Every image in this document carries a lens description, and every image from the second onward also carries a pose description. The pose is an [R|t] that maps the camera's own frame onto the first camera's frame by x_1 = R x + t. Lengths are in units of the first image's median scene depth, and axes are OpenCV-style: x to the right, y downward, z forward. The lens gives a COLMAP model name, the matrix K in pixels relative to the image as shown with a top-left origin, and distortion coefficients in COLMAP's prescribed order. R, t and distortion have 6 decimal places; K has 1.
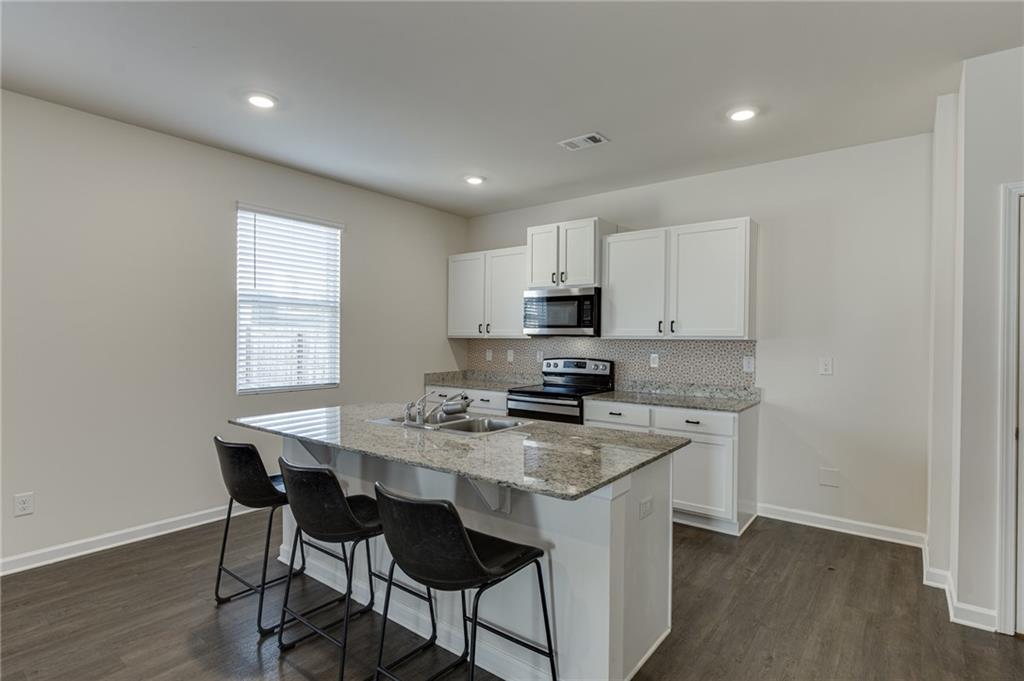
lens RADIAL K [[513.2, 0, 518.3], [0, 513.2, 340.4], [0, 0, 1]] dist [-0.001043, -0.003967]
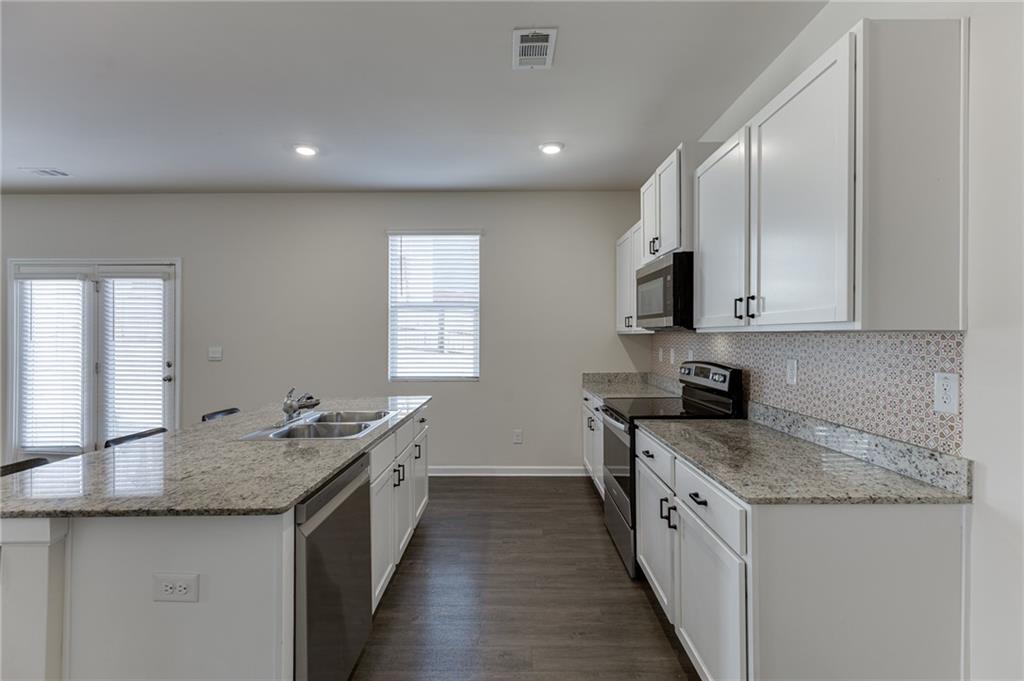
lens RADIAL K [[459.8, 0, 509.0], [0, 459.8, 334.5], [0, 0, 1]] dist [0.011632, -0.001619]
pose [[0.600517, -0.010536, -0.799543, 0.483440], [0.004476, 0.999942, -0.009815, 0.003874], [0.799600, 0.002315, 0.600529, 0.482510]]
